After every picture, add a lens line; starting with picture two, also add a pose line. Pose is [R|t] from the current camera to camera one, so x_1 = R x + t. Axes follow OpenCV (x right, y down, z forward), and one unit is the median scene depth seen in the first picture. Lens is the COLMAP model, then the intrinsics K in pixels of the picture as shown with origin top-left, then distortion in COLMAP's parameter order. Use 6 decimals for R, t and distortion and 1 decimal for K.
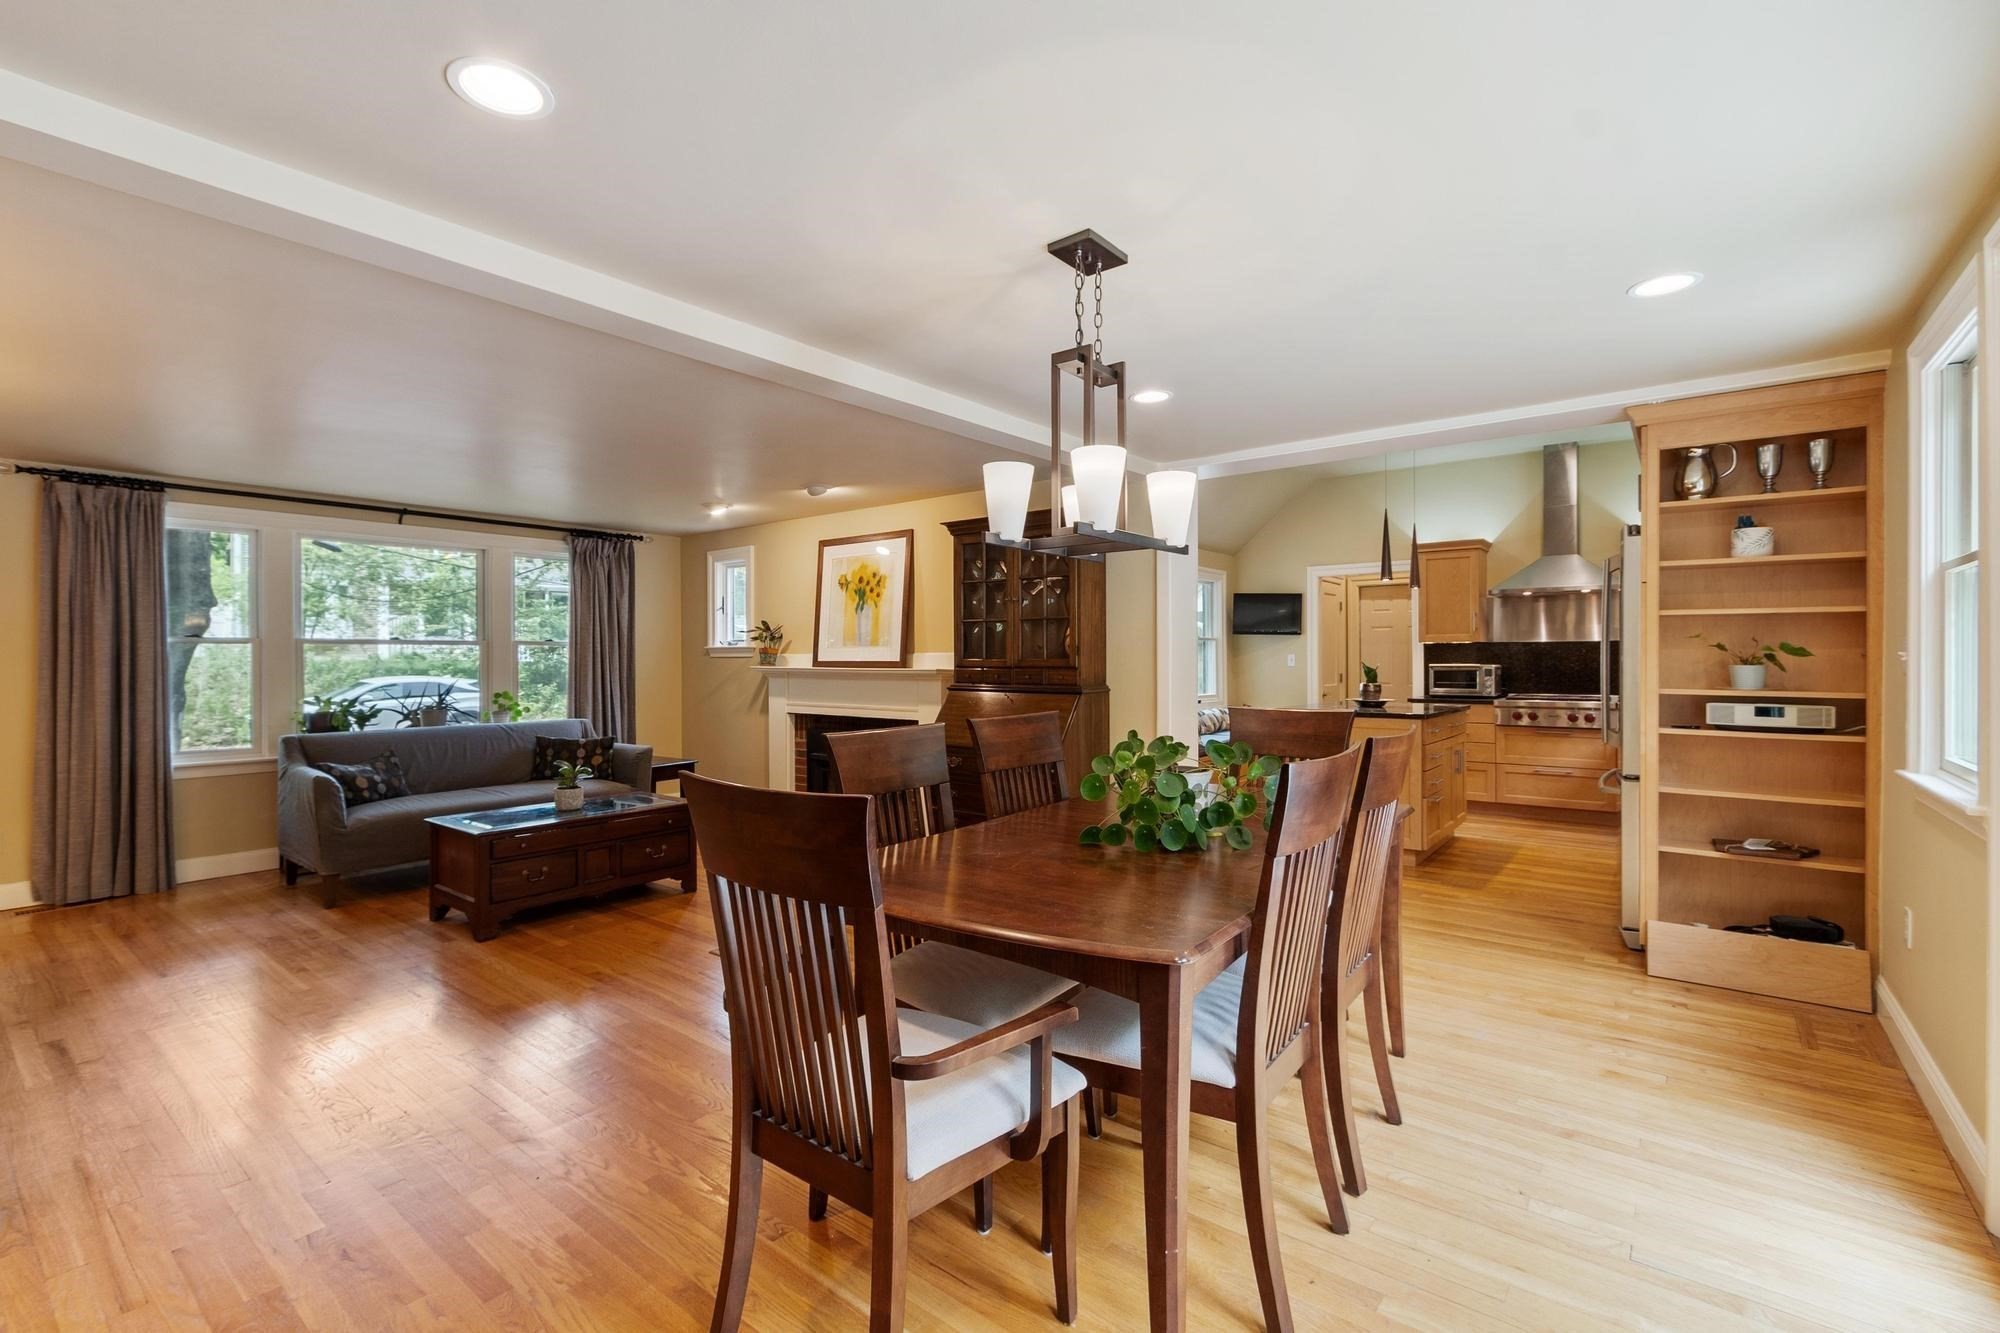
lens RADIAL K [[871.6, 0, 994.3], [0, 871.6, 662.5], [0, 0, 1]] dist [-0.002547, -0.000439]
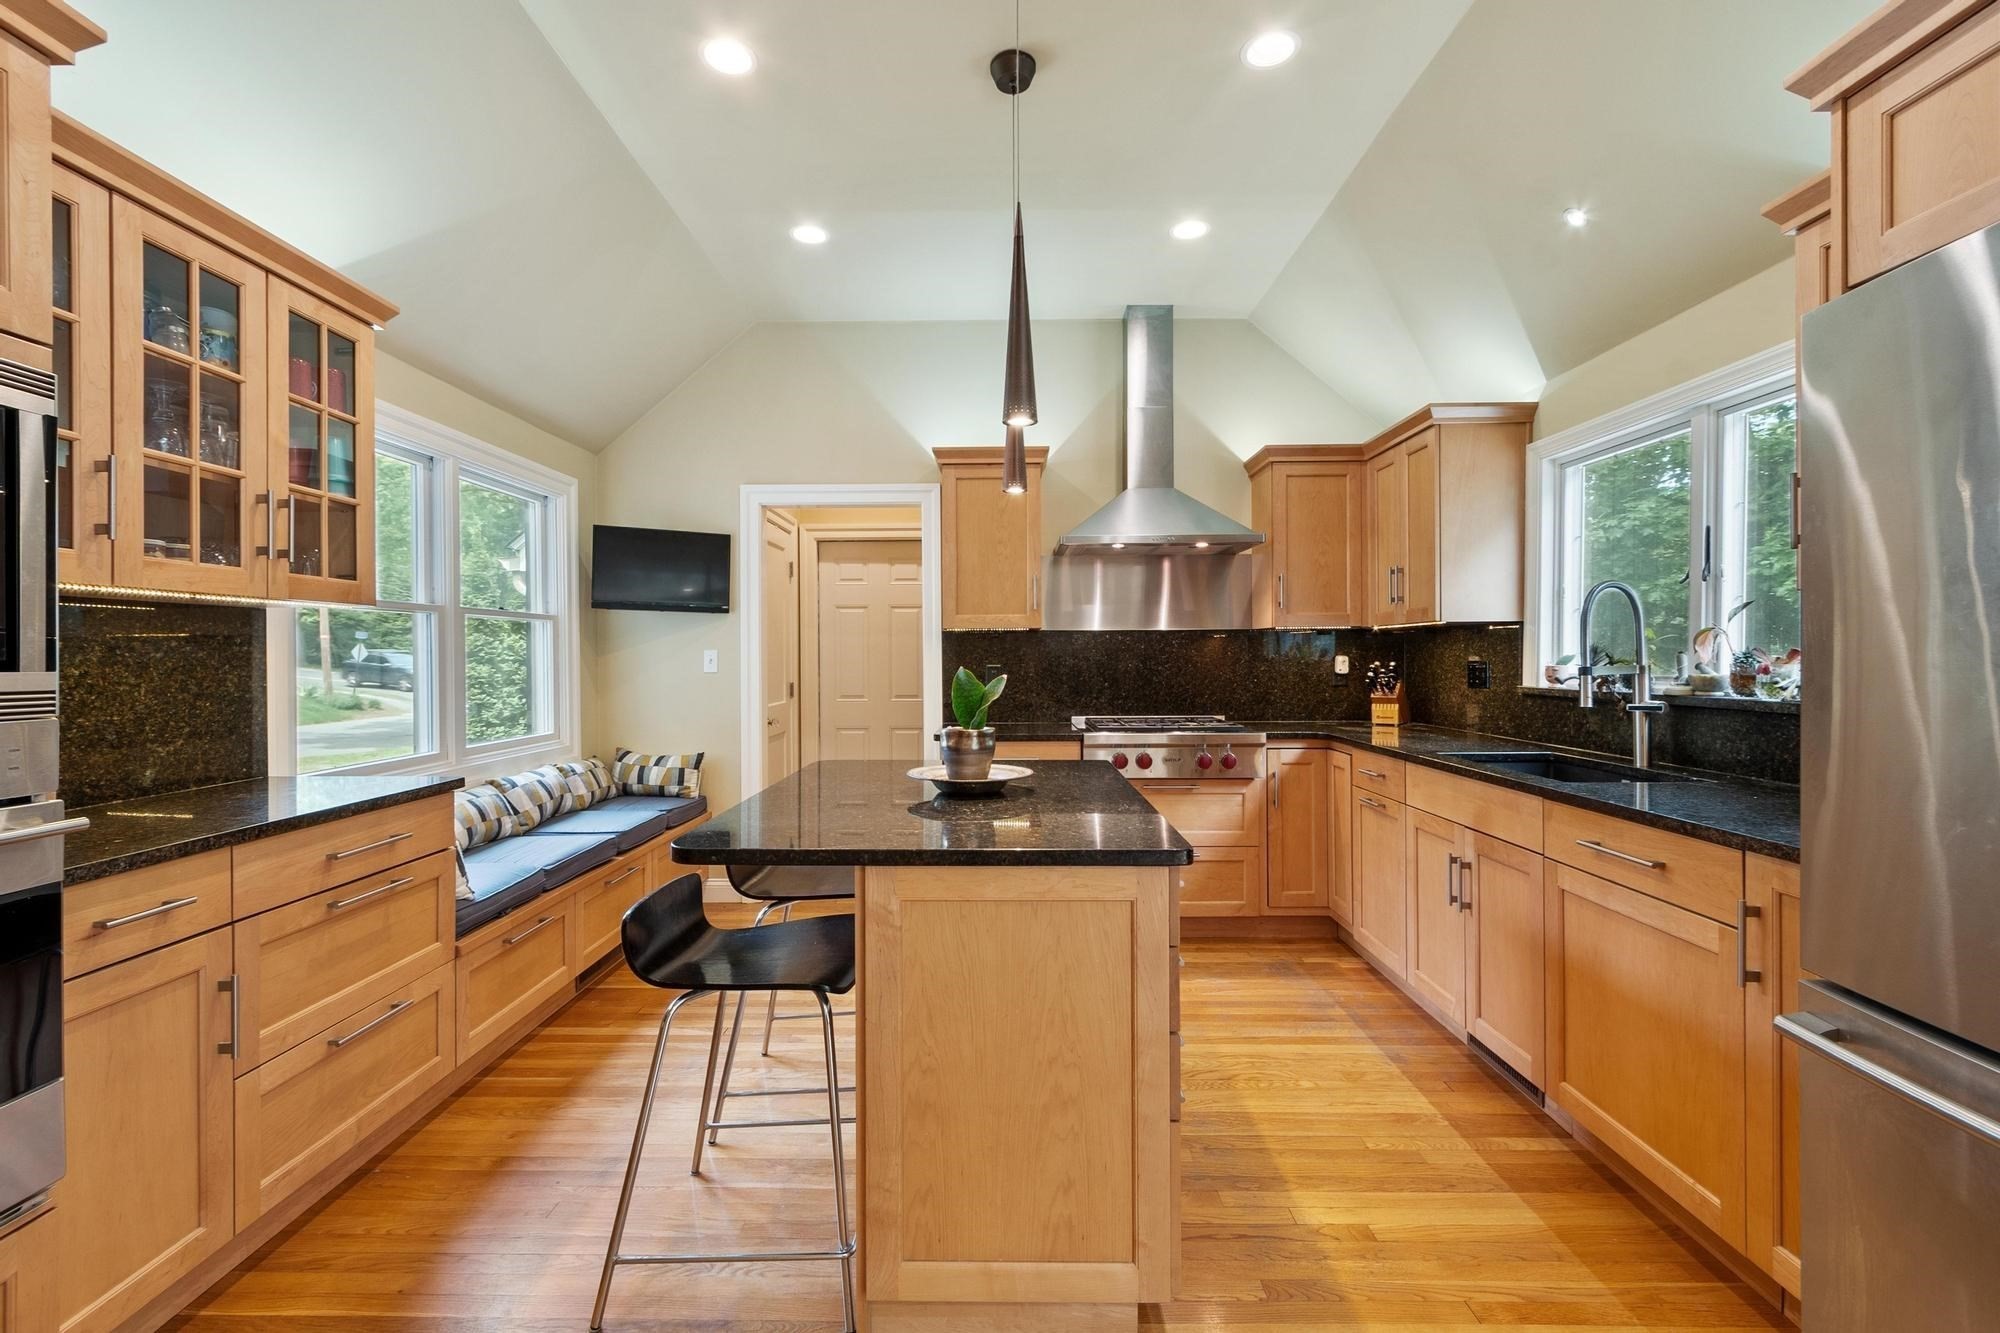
lens RADIAL K [[871.6, 0, 992.9], [0, 871.6, 664.6], [0, 0, 1]] dist [-0.002547, -0.000439]
pose [[0.793354, -0.006232, 0.608729, 0.217969], [0.001345, 0.999963, 0.008484, -0.006139], [-0.608760, -0.005912, 0.793333, 0.668659]]
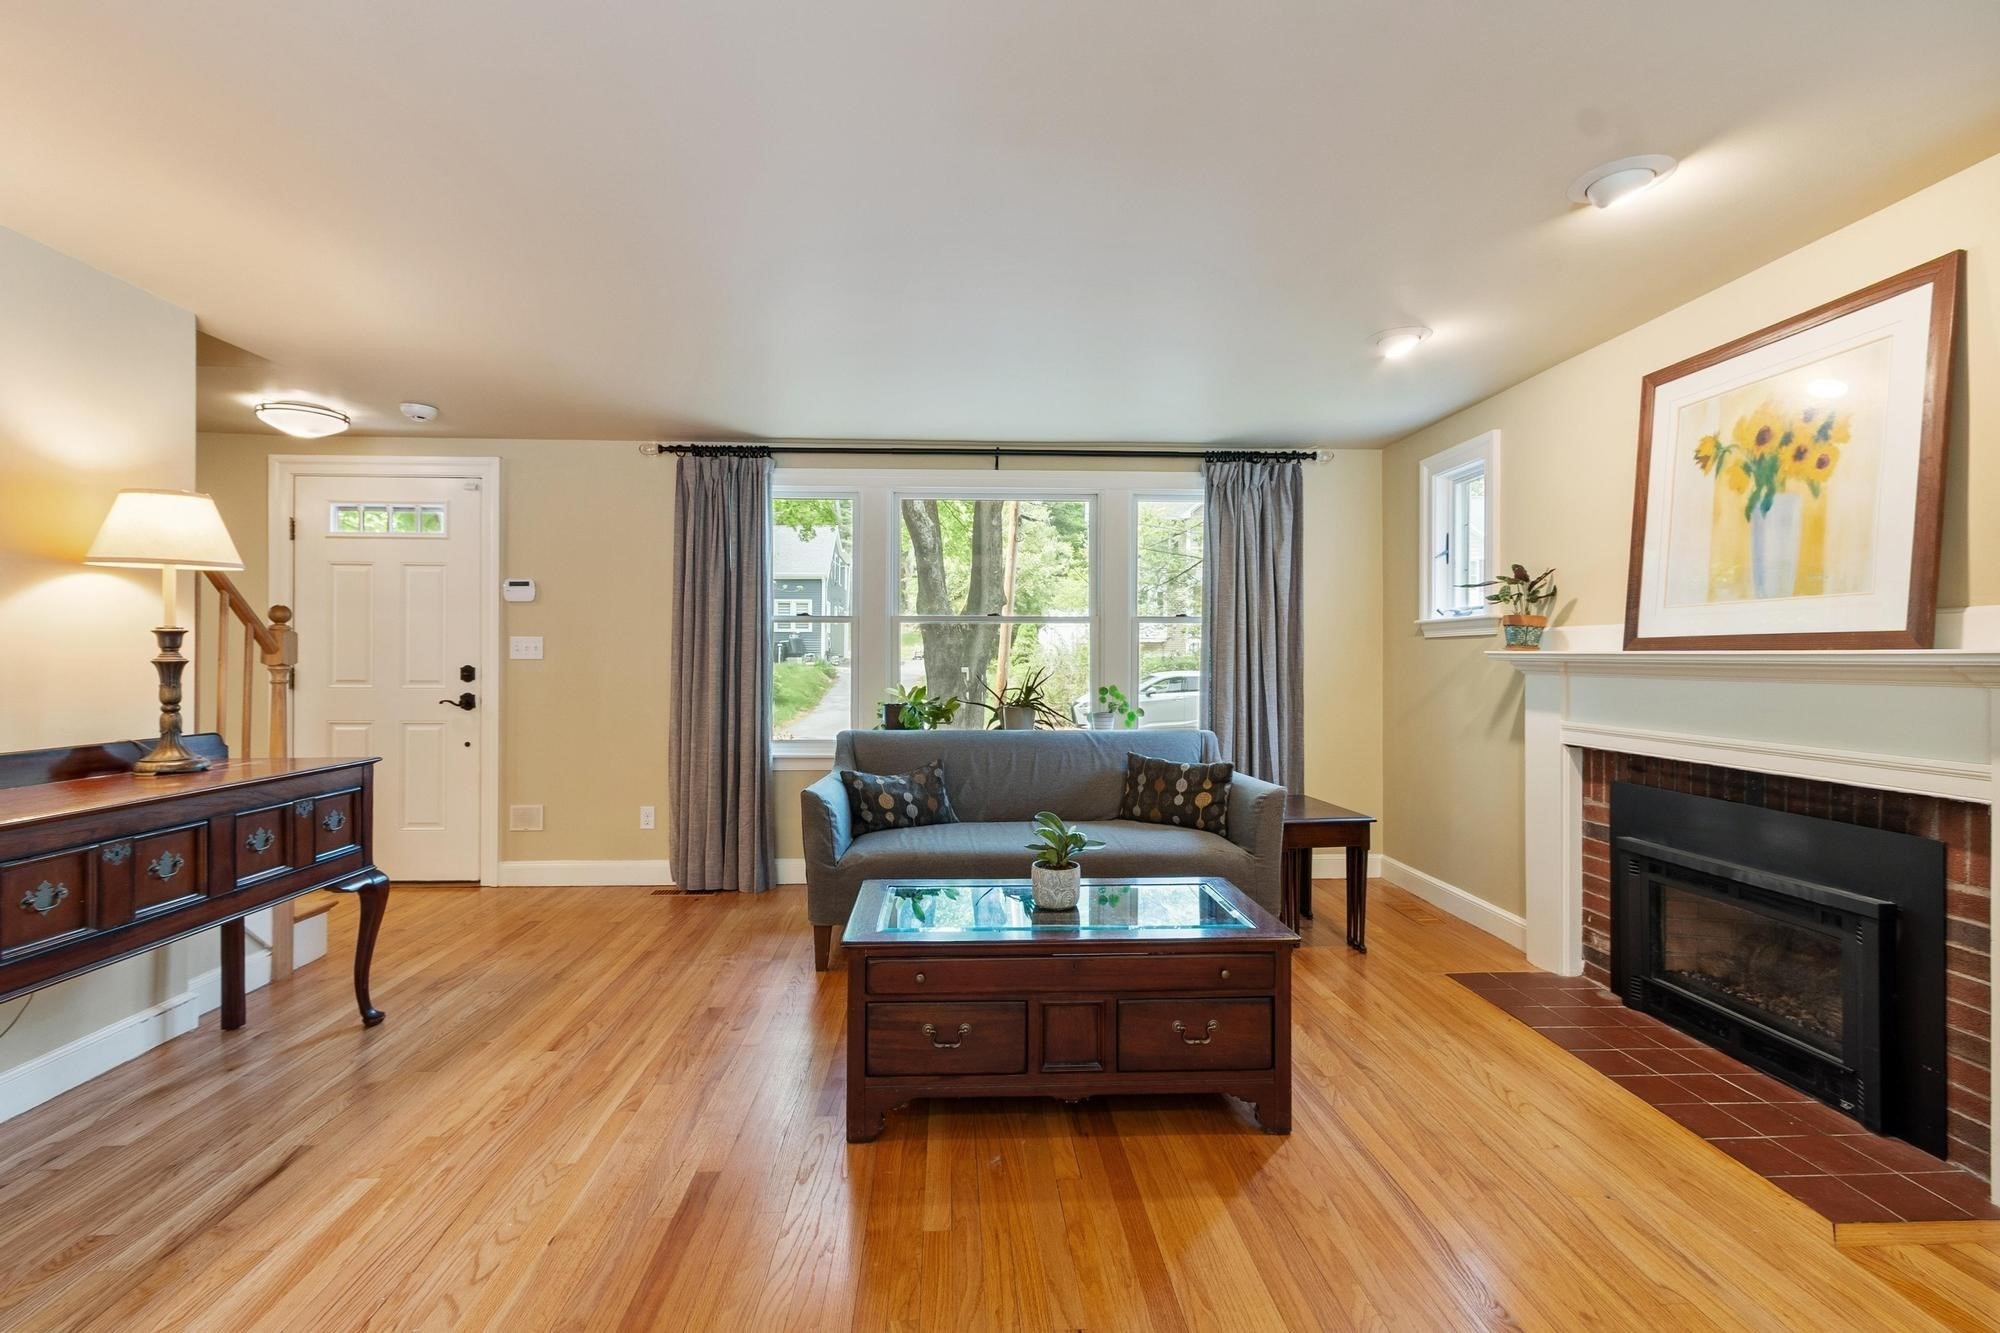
lens RADIAL K [[871.6, 0, 997.9], [0, 871.6, 661.3], [0, 0, 1]] dist [-0.002547, -0.000439]
pose [[0.651018, 0.005971, -0.759039, -0.073544], [-0.007295, 0.999972, 0.001610, 0.012239], [0.759027, 0.004489, 0.651043, 0.443626]]
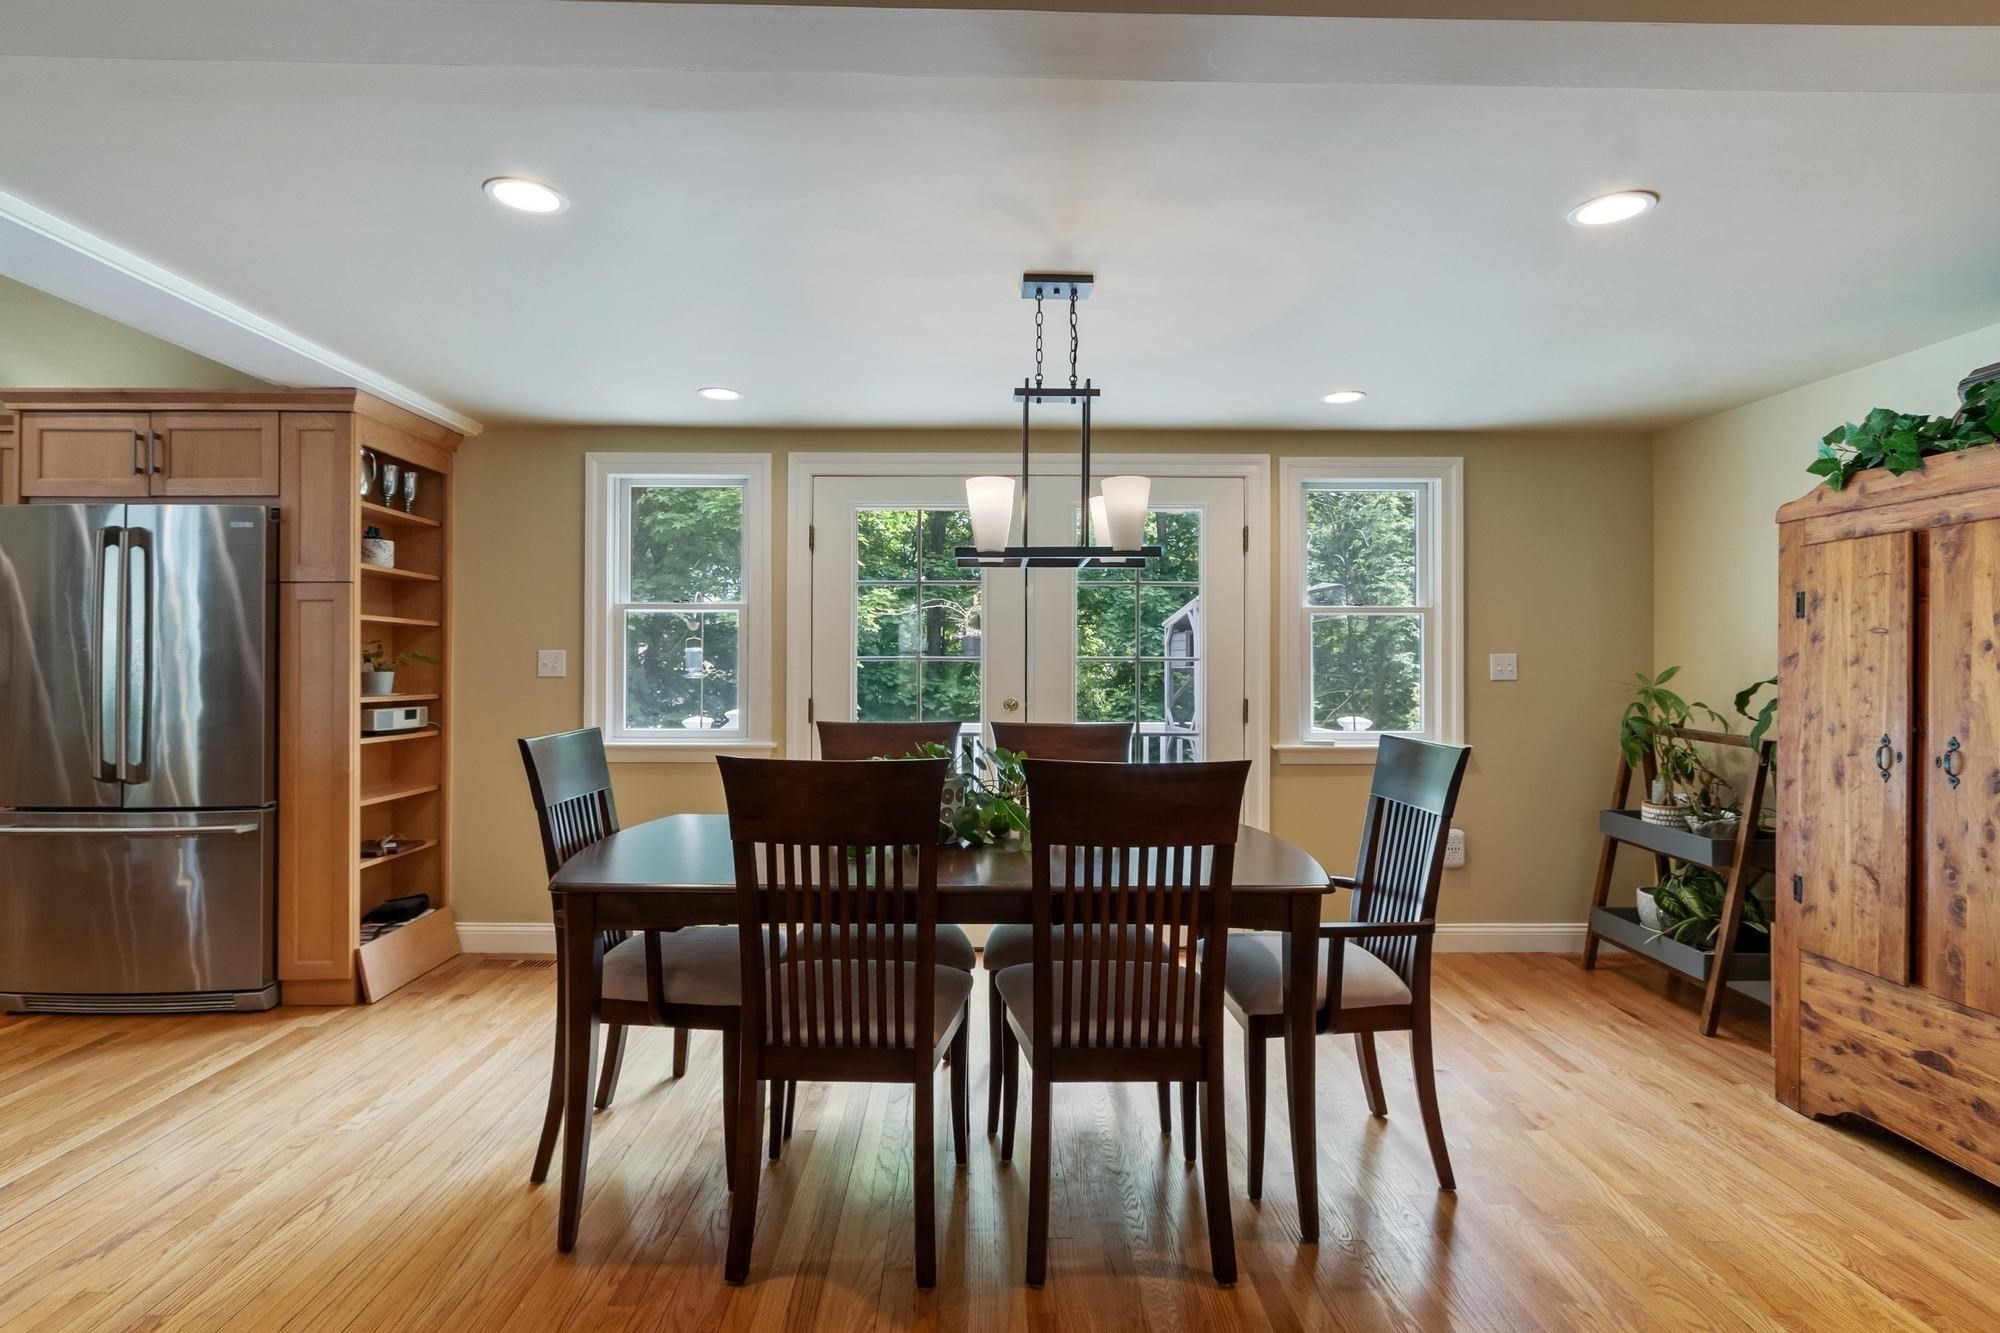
lens RADIAL K [[971.3, 0, 990.6], [0, 971.3, 655.7], [0, 0, 1]] dist [0.000157, -0.001203]
pose [[-0.620970, 0.009247, 0.783780, -0.264111], [0.002510, 0.999949, -0.009809, -0.001265], [-0.783830, -0.004124, -0.620961, 0.621074]]
